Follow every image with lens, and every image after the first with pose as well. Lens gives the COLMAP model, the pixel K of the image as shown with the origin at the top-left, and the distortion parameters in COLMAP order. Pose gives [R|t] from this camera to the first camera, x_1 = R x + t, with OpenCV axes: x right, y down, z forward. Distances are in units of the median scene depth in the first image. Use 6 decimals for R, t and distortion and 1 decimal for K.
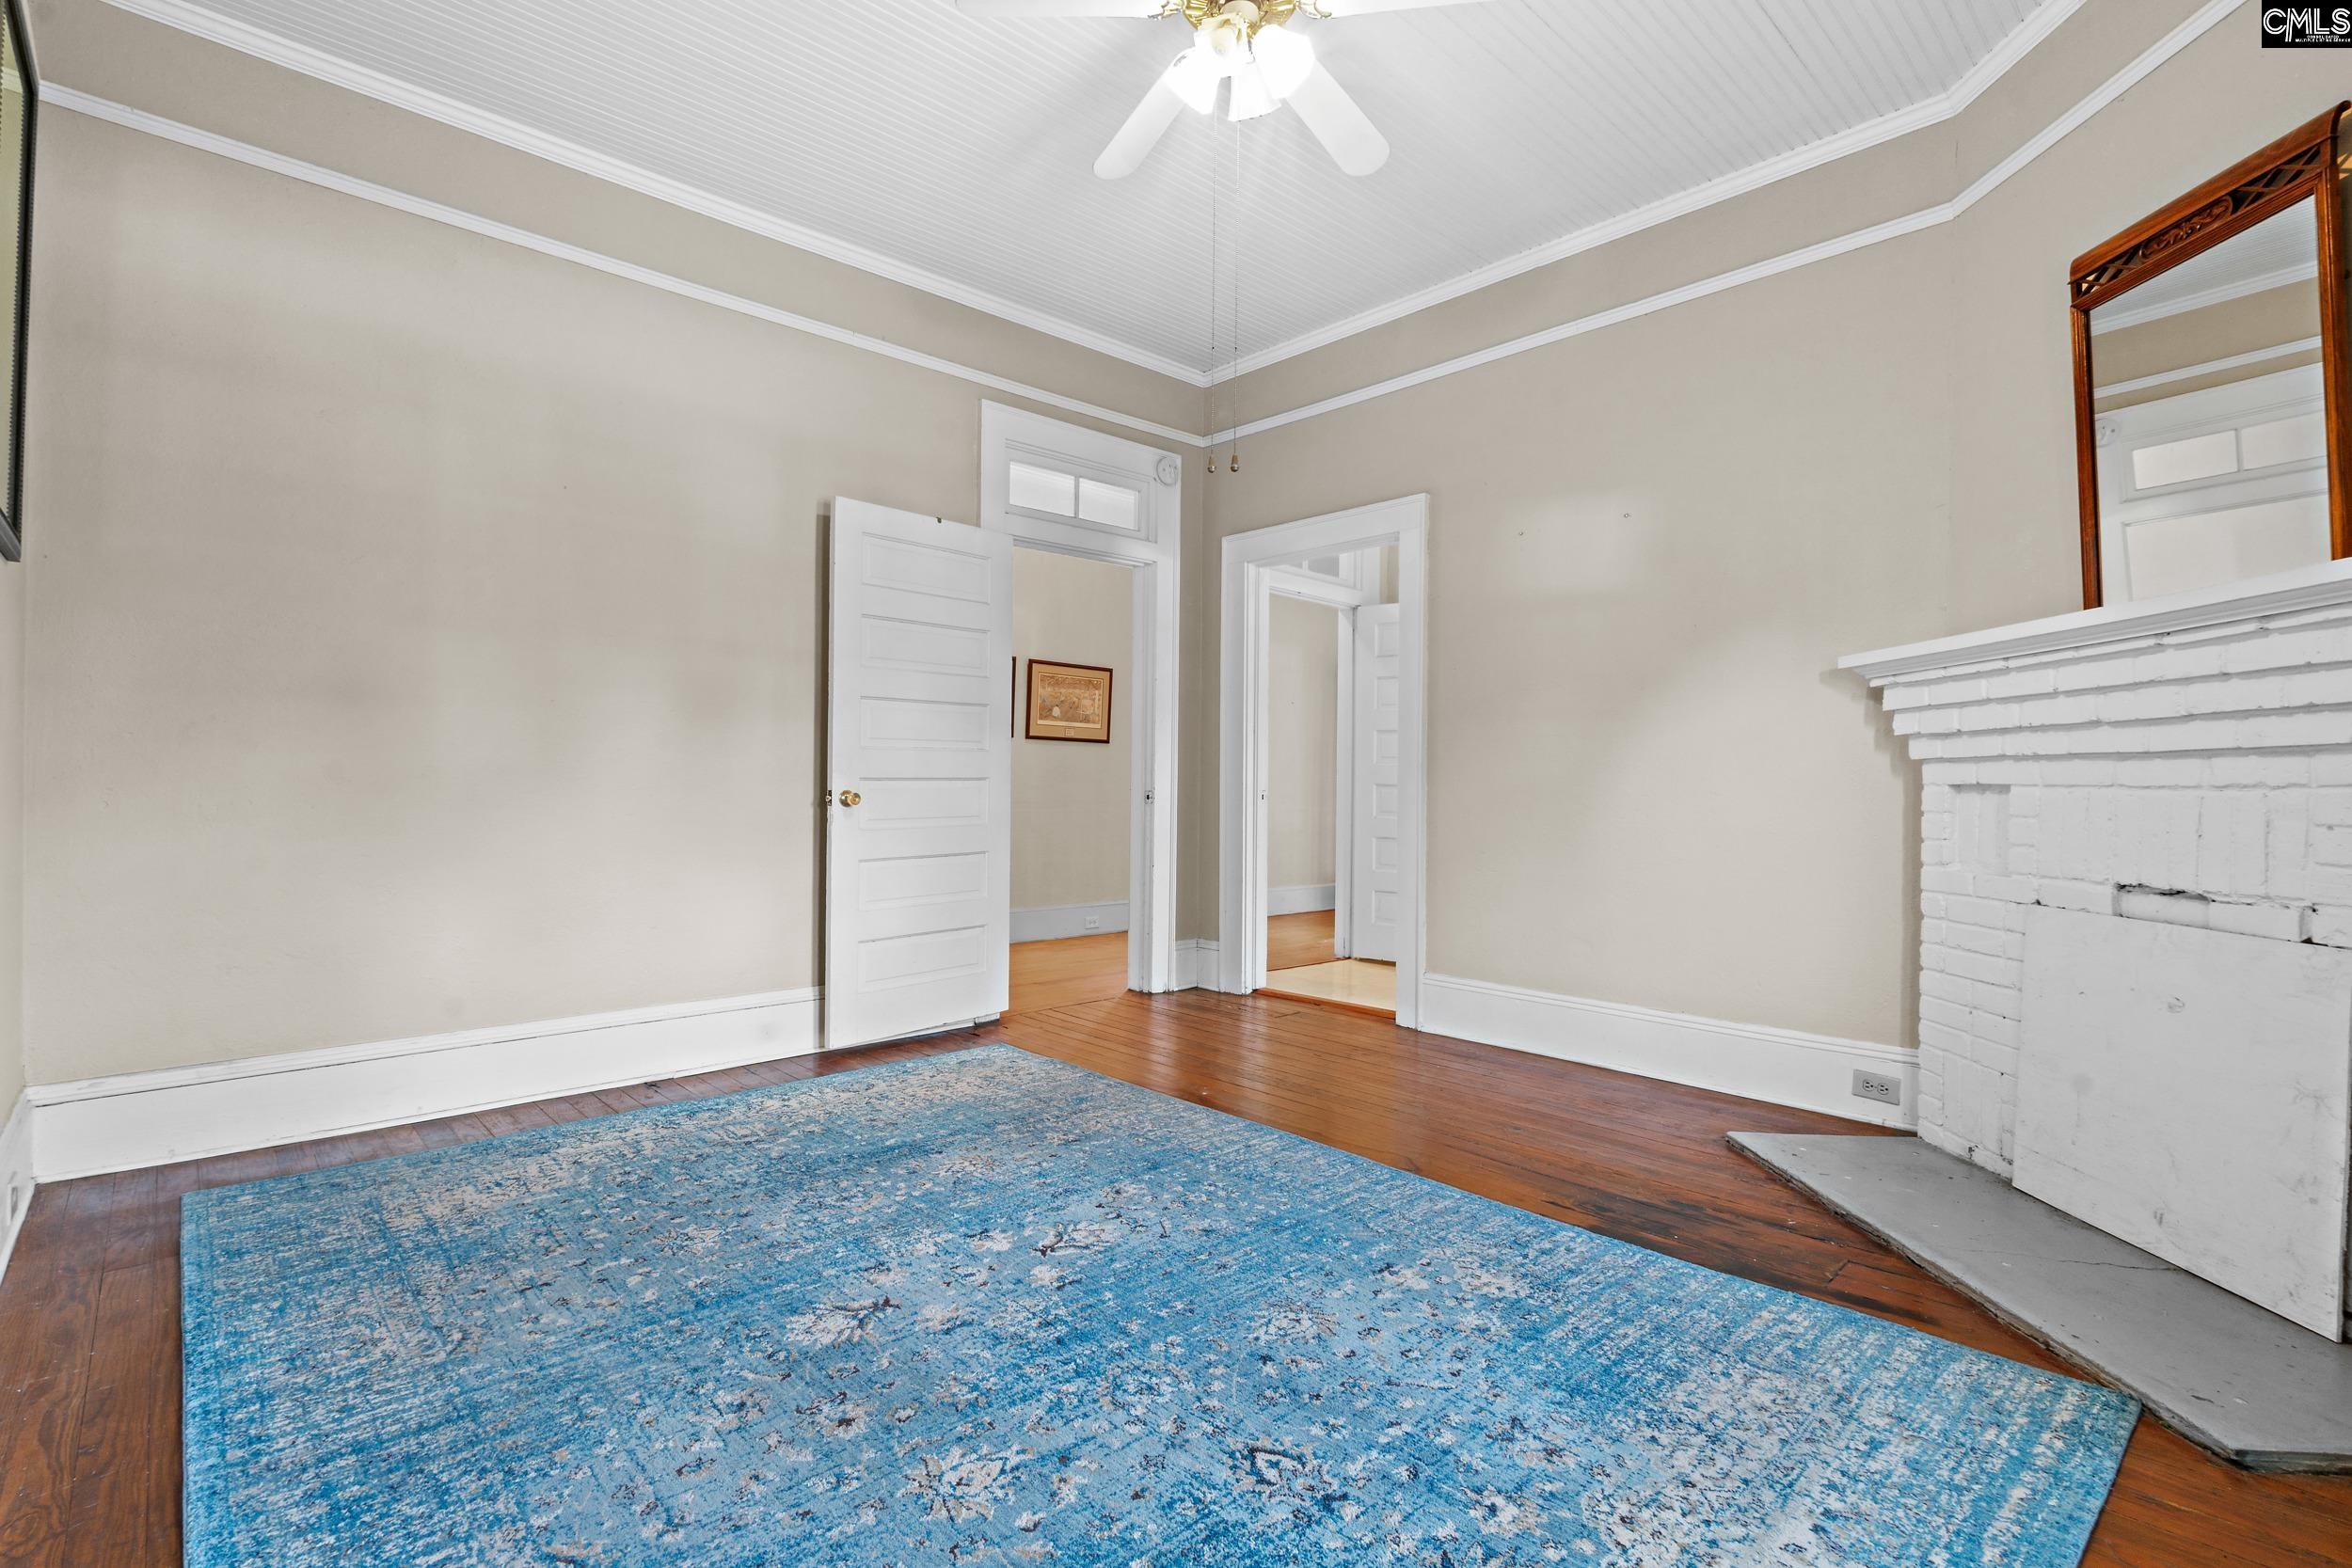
lens RADIAL K [[1090.5, 0, 1167.0], [0, 1090.5, 792.1], [0, 0, 1]] dist [-0.009083, -0.000131]
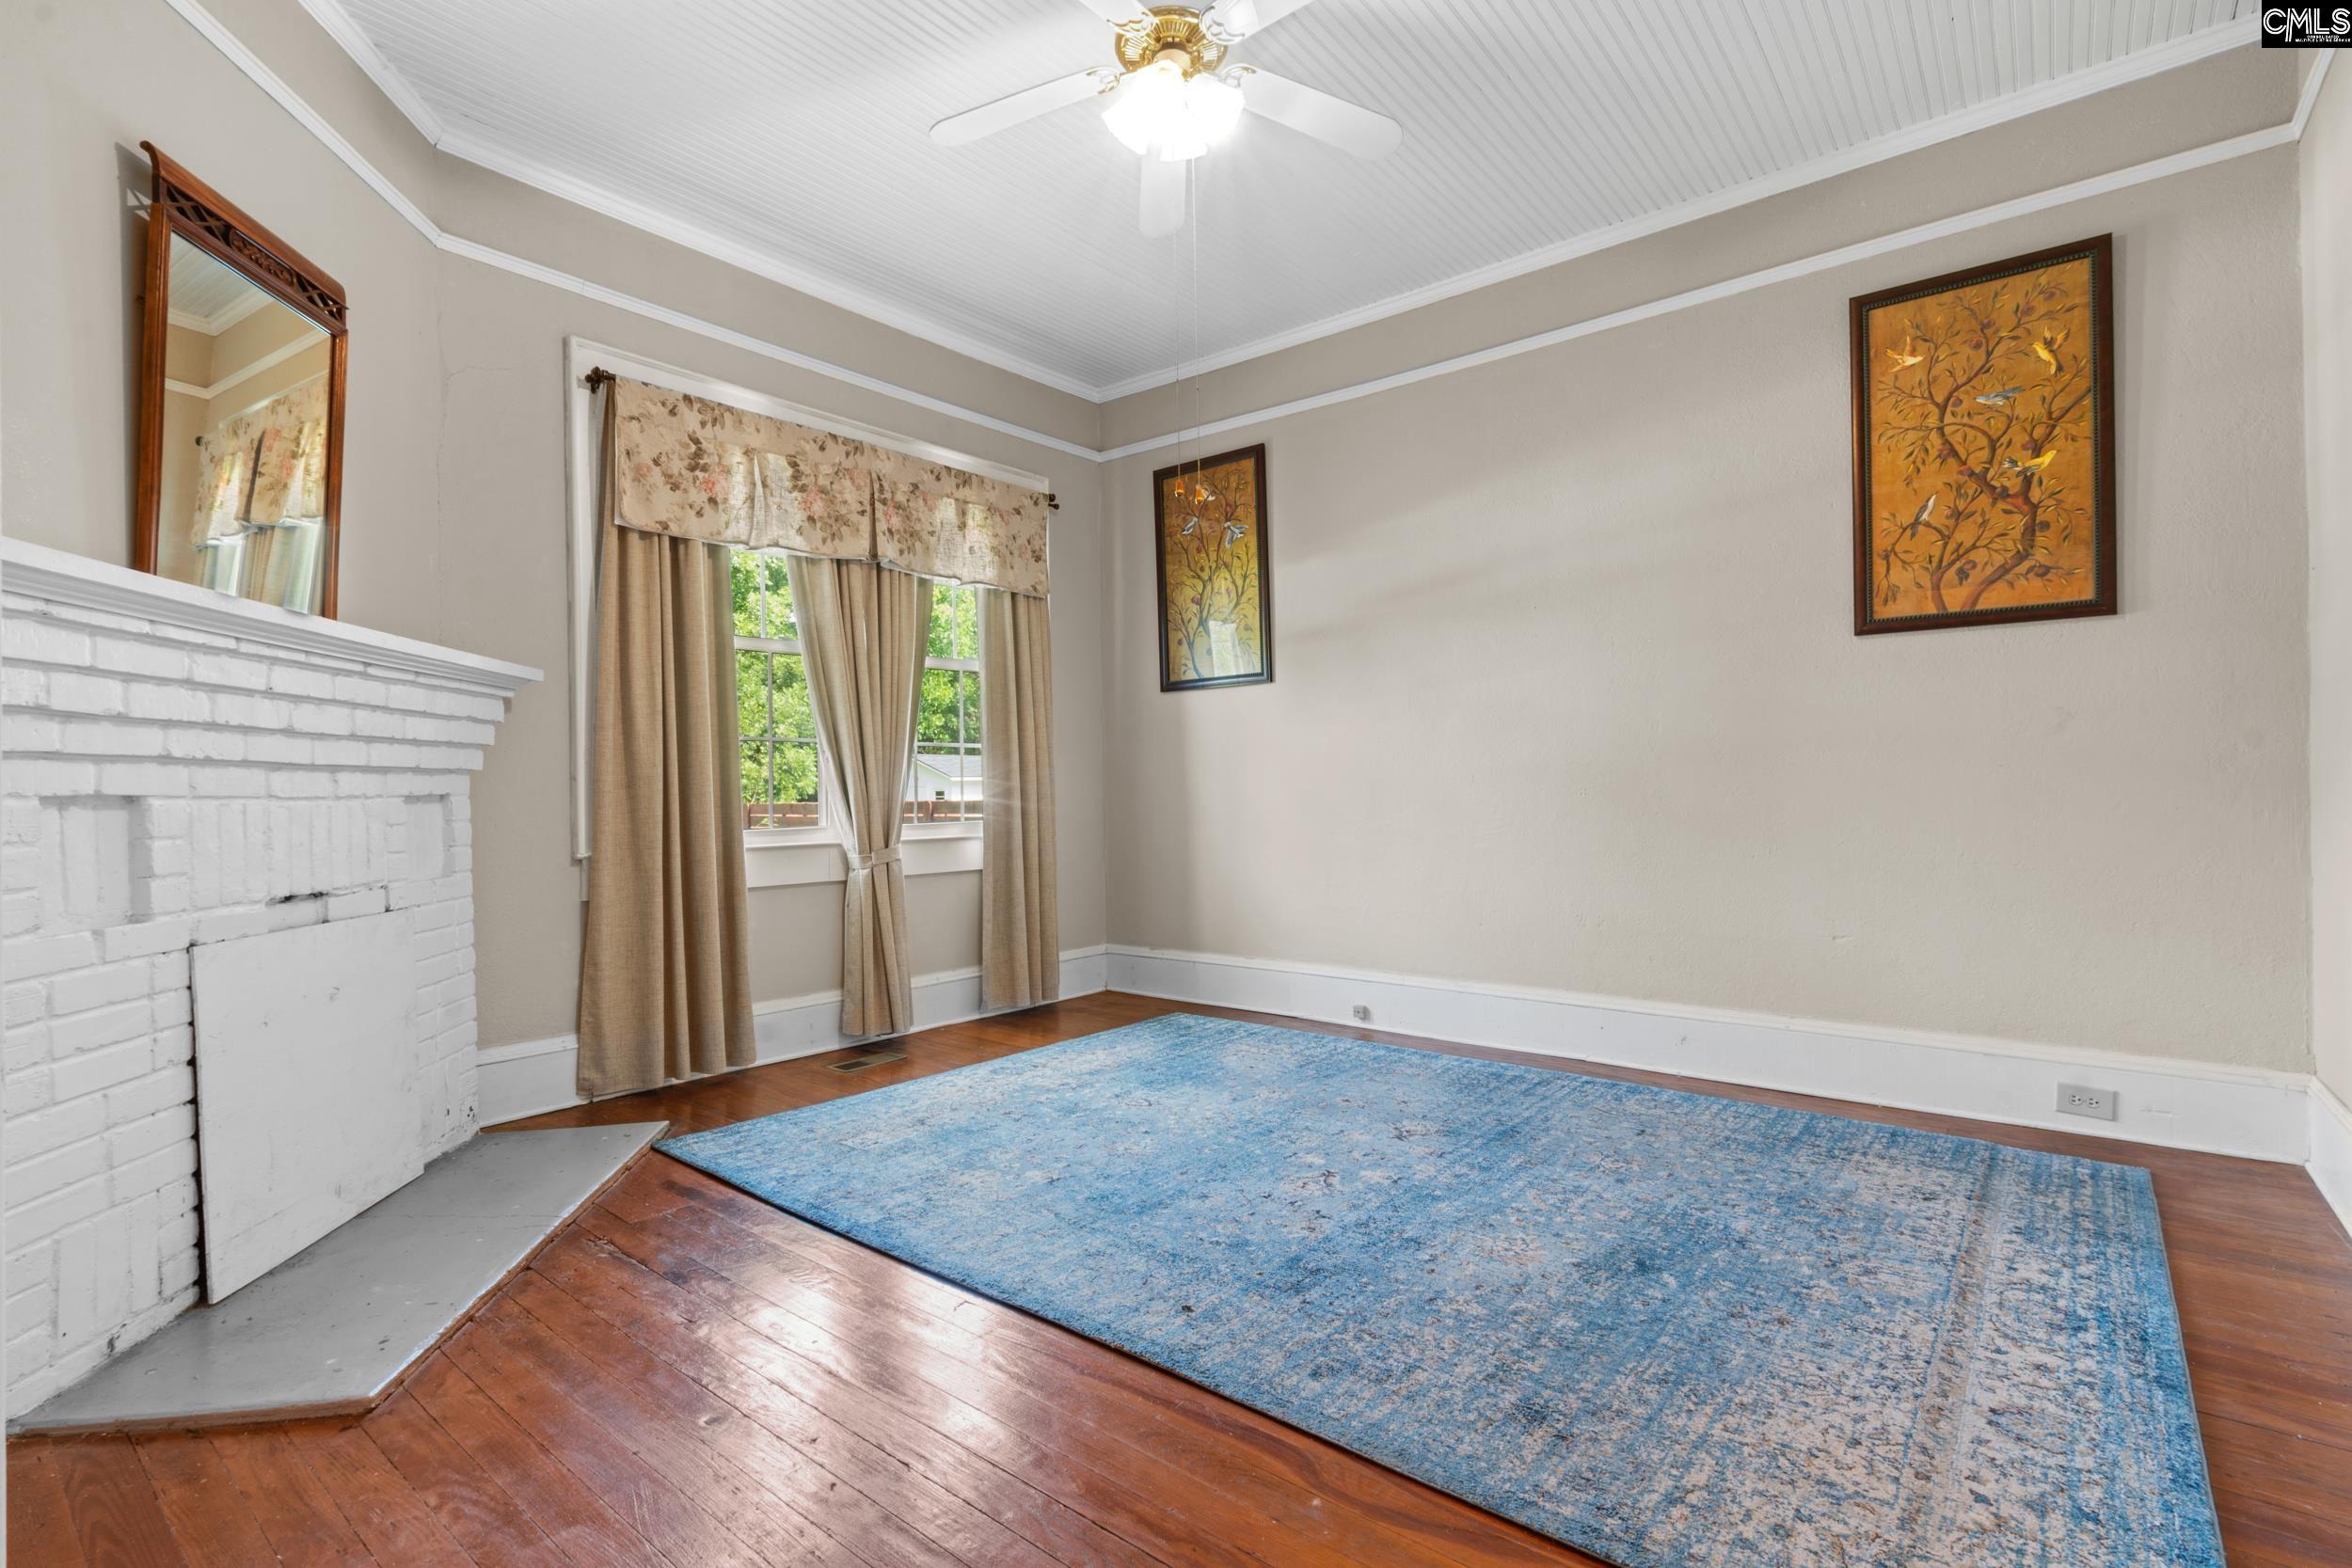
lens RADIAL K [[1067.2, 0, 1176.0], [0, 1067.2, 784.0], [0, 0, 1]] dist [-0.003395, -0.000601]
pose [[-0.989377, 0.001416, -0.145363, 0.210041], [0.001768, 0.999996, -0.002297, -0.013169], [0.145359, -0.002529, -0.989376, 1.955897]]
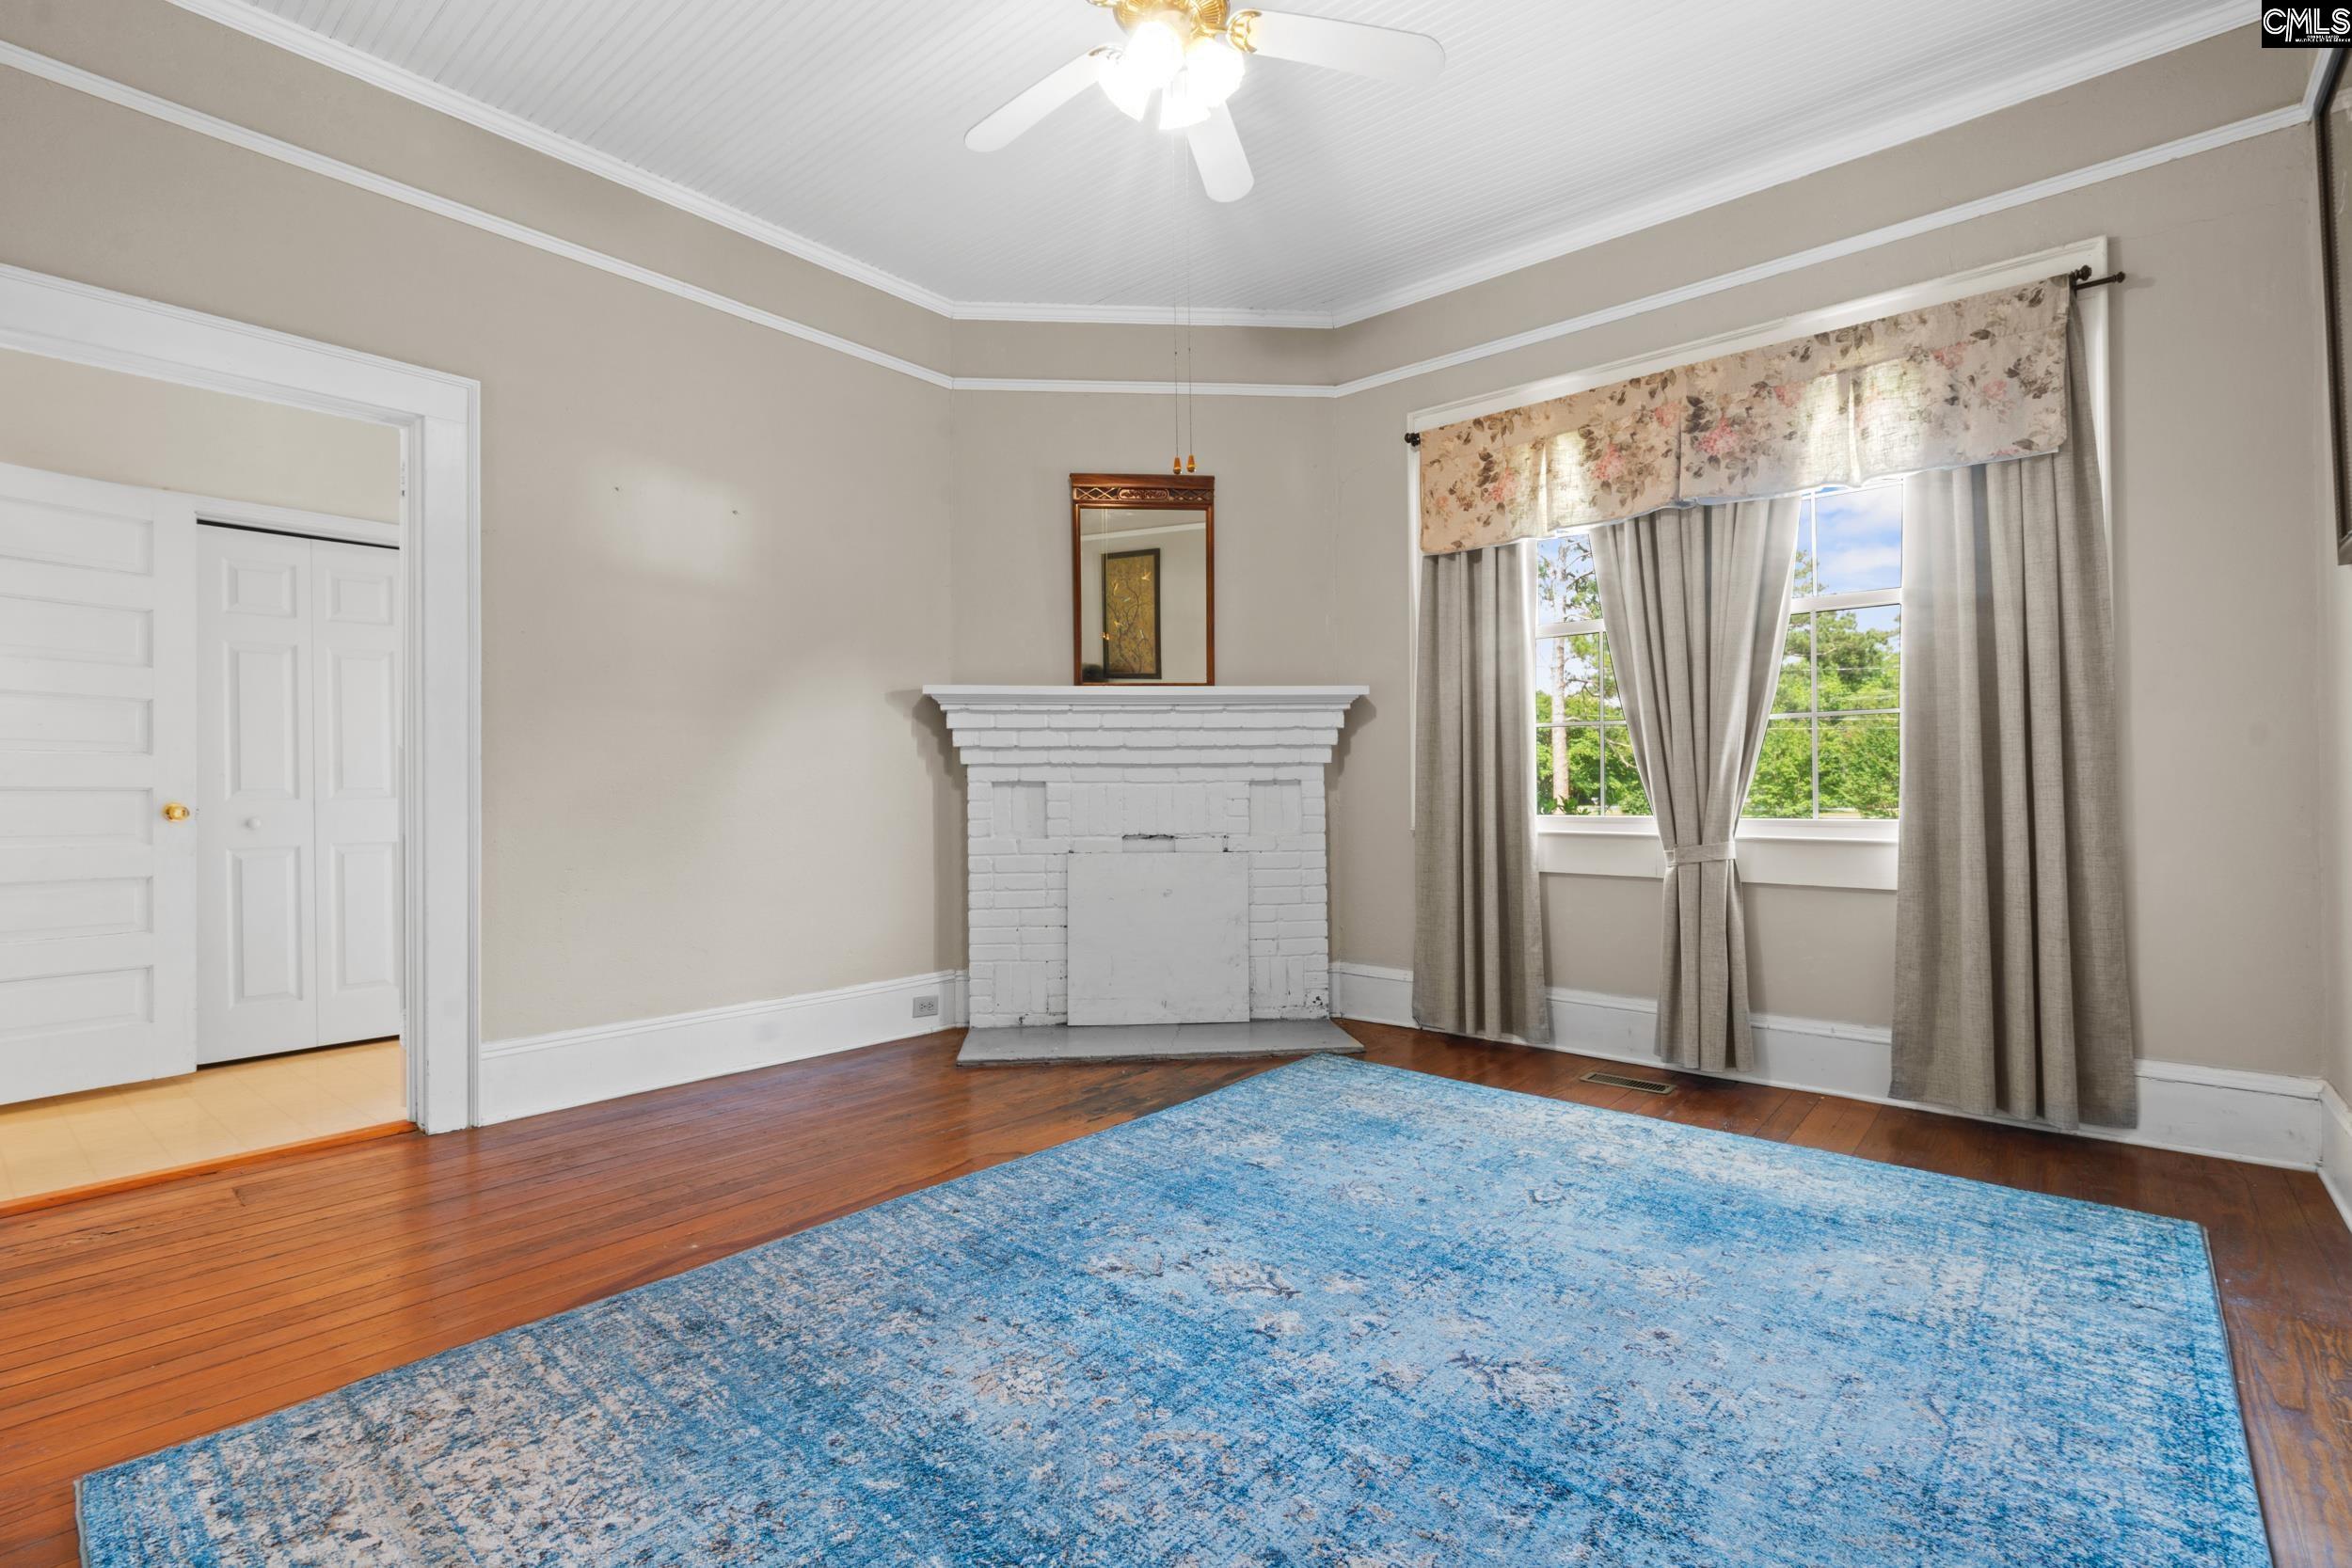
lens RADIAL K [[1088.3, 0, 1161.5], [0, 1088.3, 777.5], [0, 0, 1]] dist [-0.003914, -0.000307]
pose [[-0.109853, 0.000952, 0.993947, -0.913699], [0.009461, 0.999955, 0.000088, -0.012209], [-0.993903, 0.009413, -0.109857, 1.086905]]
